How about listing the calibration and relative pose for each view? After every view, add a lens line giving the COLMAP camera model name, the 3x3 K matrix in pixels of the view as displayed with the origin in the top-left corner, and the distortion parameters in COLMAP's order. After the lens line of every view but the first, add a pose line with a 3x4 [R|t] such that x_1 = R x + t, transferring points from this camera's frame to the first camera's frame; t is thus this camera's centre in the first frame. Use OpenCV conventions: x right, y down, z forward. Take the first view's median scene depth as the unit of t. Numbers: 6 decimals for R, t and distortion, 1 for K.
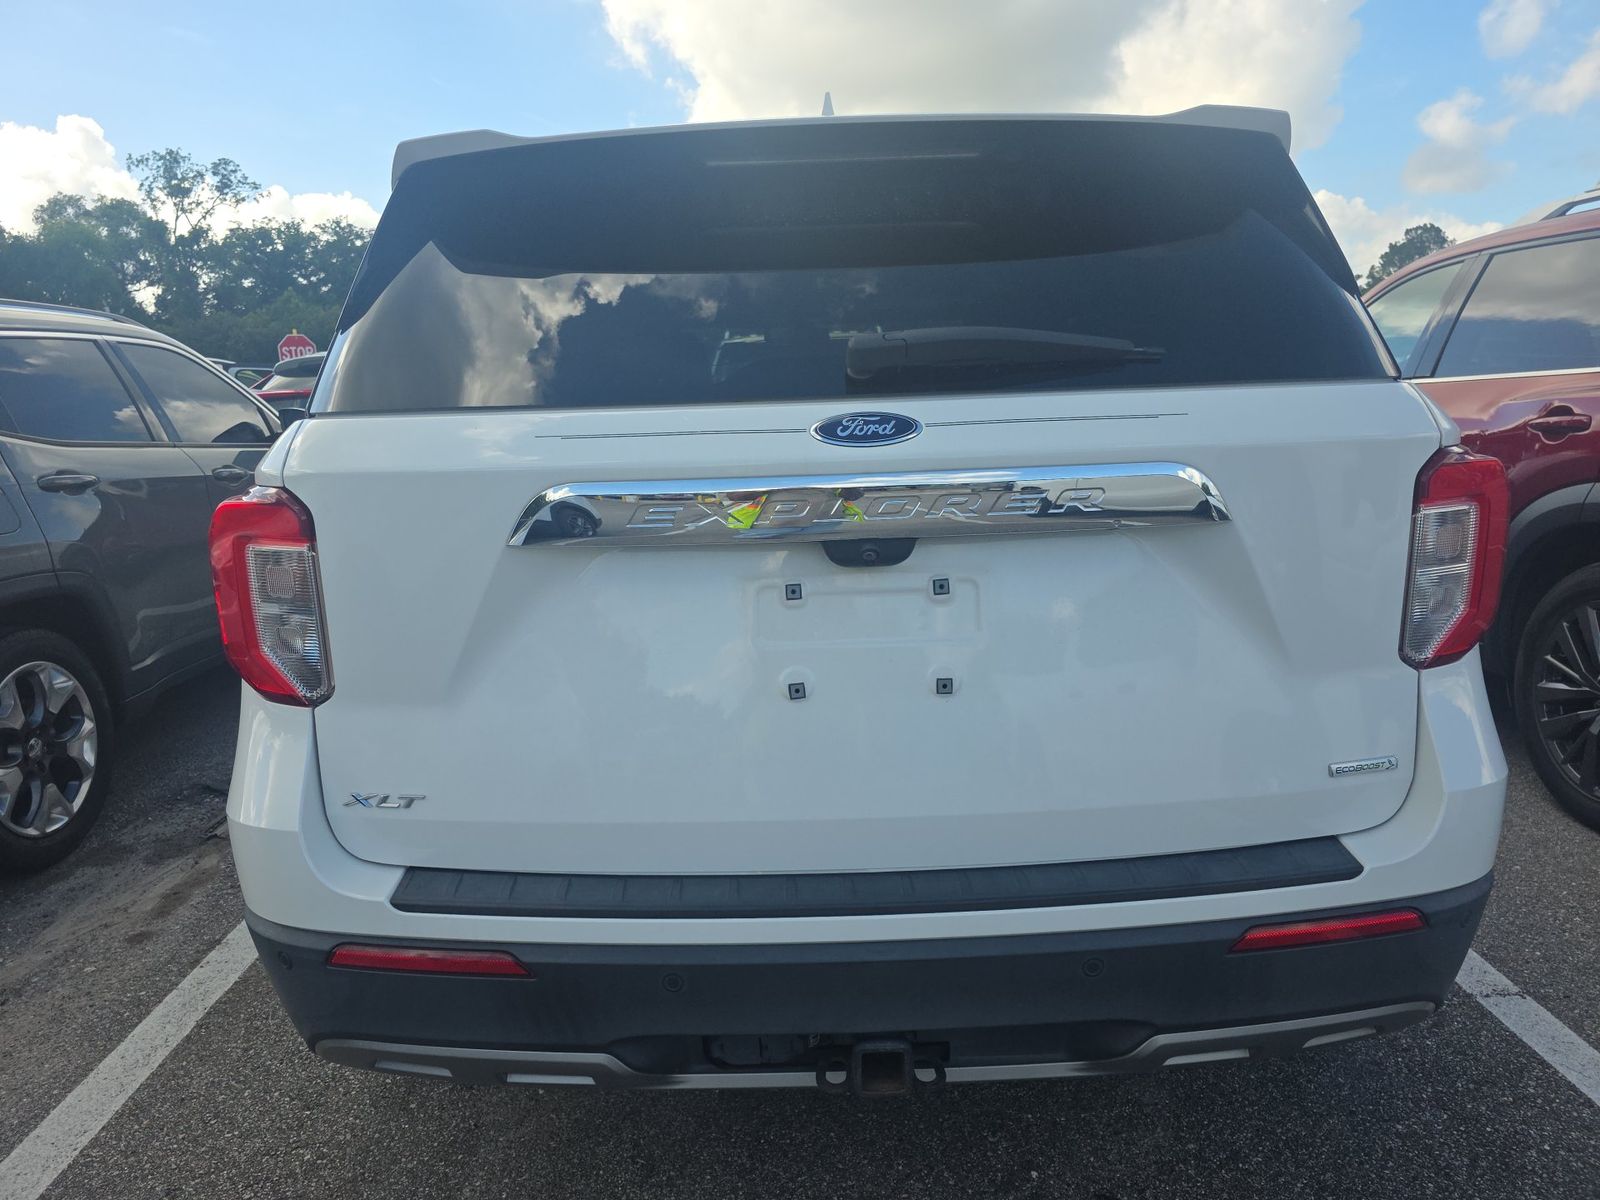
lens RADIAL K [[1100.3, 0, 800.9], [0, 1100.3, 647.9], [0, 0, 1]] dist [0.047546, -0.050418]
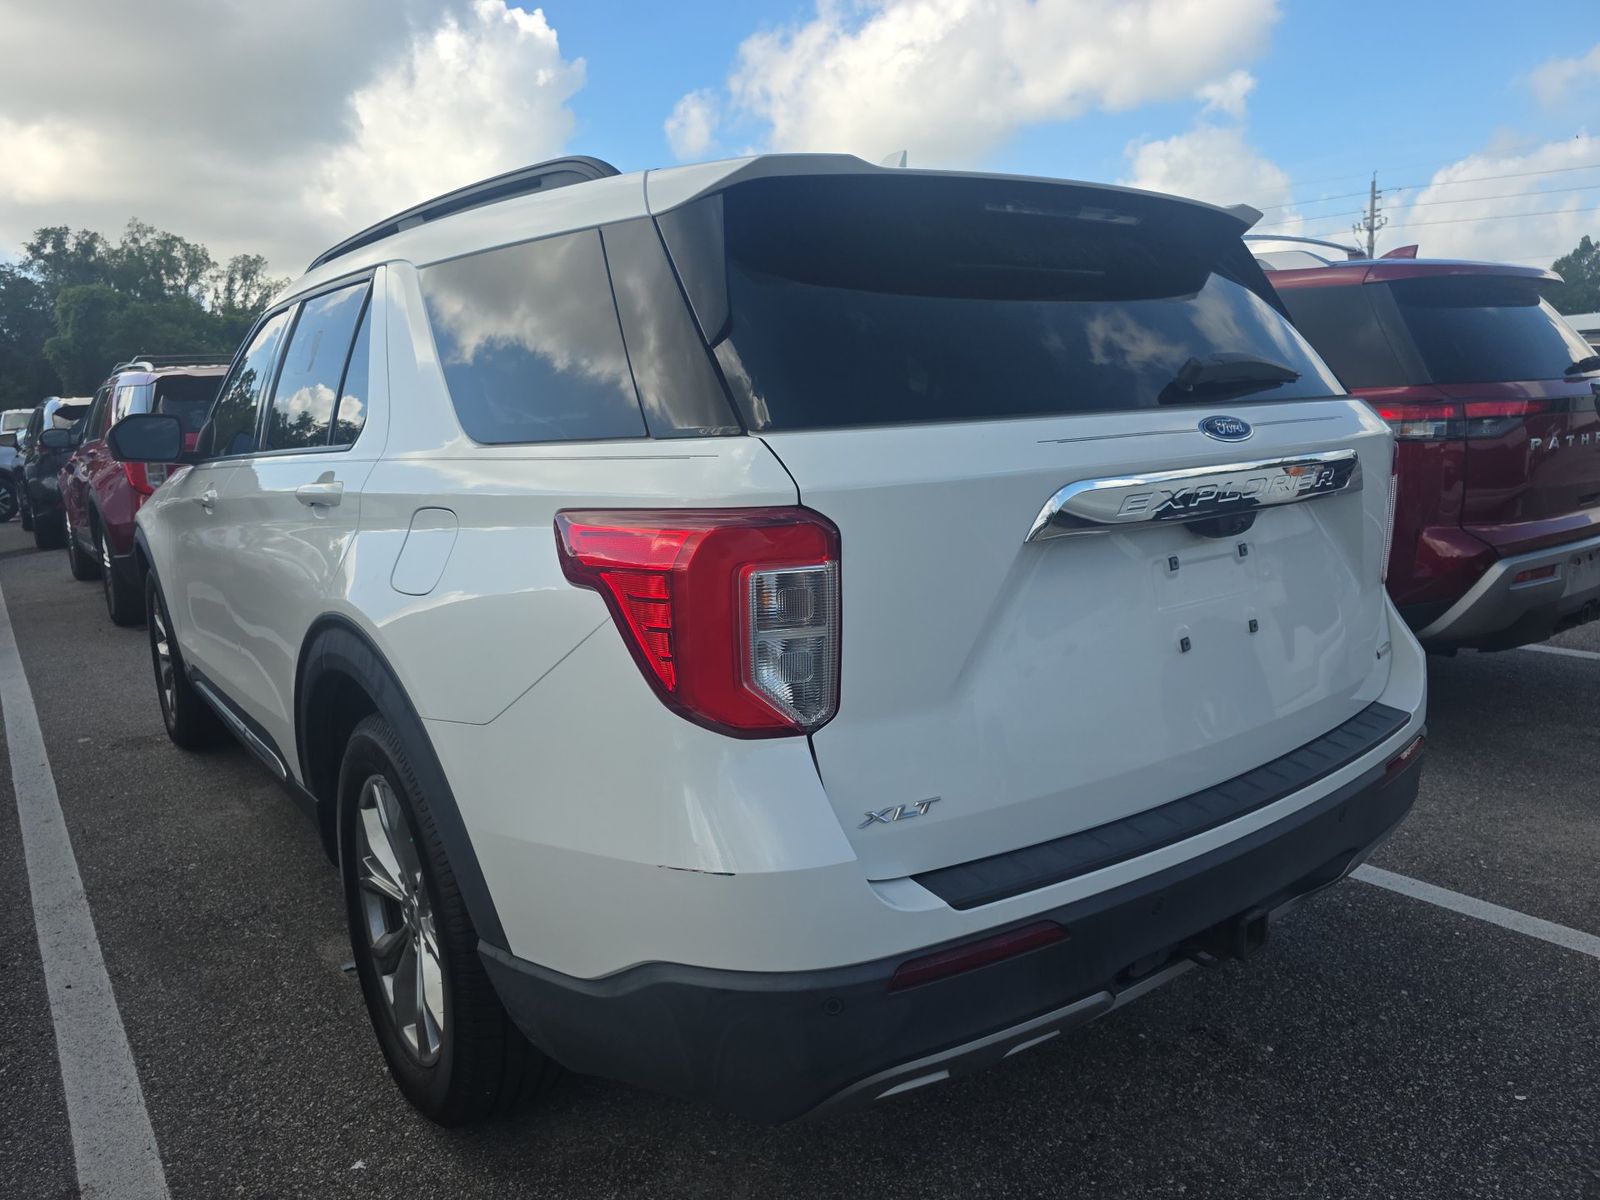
lens RADIAL K [[1097.3, 0, 791.9], [0, 1097.3, 636.7], [0, 0, 1]] dist [0.053194, -0.052150]
pose [[0.799995, -0.119301, 0.588026, -0.689213], [0.149152, 0.988812, -0.002302, -0.019627], [-0.581172, 0.089547, 0.808839, 0.168473]]
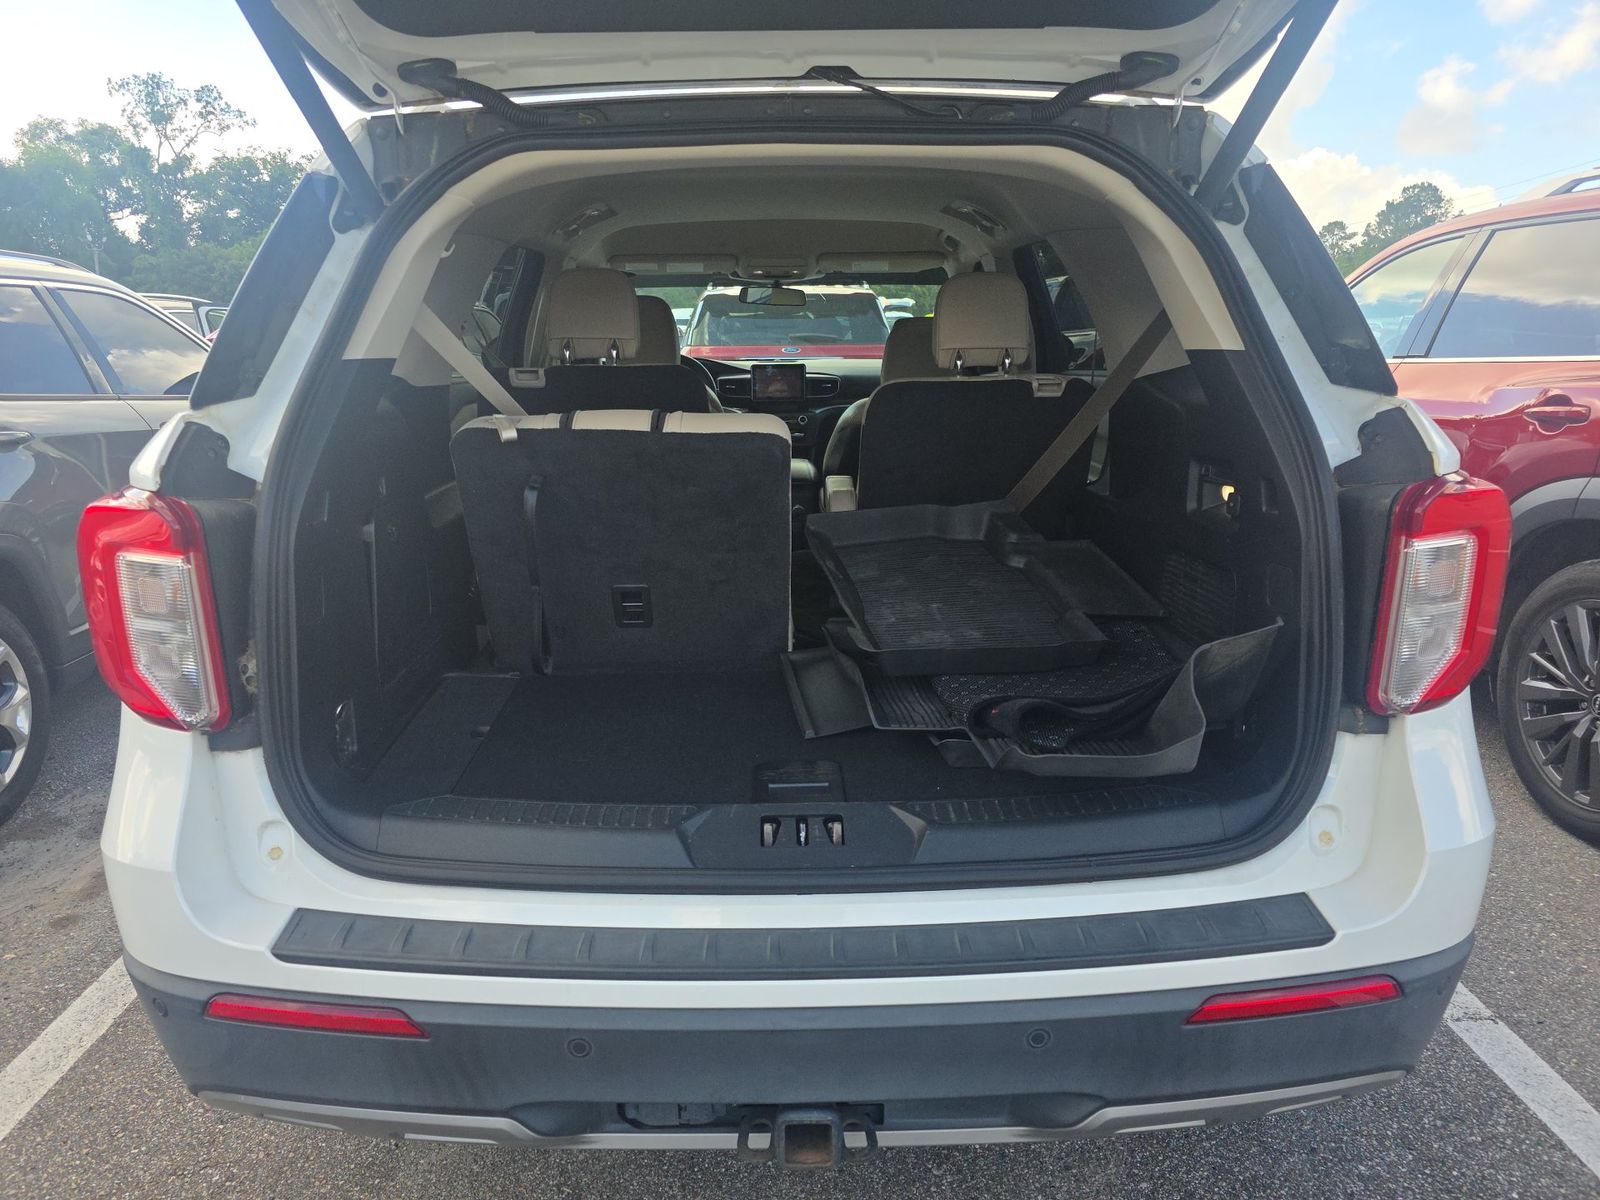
lens RADIAL K [[1097.3, 0, 791.9], [0, 1097.3, 636.7], [0, 0, 1]] dist [0.053194, -0.052150]
pose [[0.999711, 0.022786, 0.007661, 0.029414], [-0.023039, 0.999132, 0.034705, -0.047095], [-0.006864, -0.034872, 0.999368, 0.062309]]
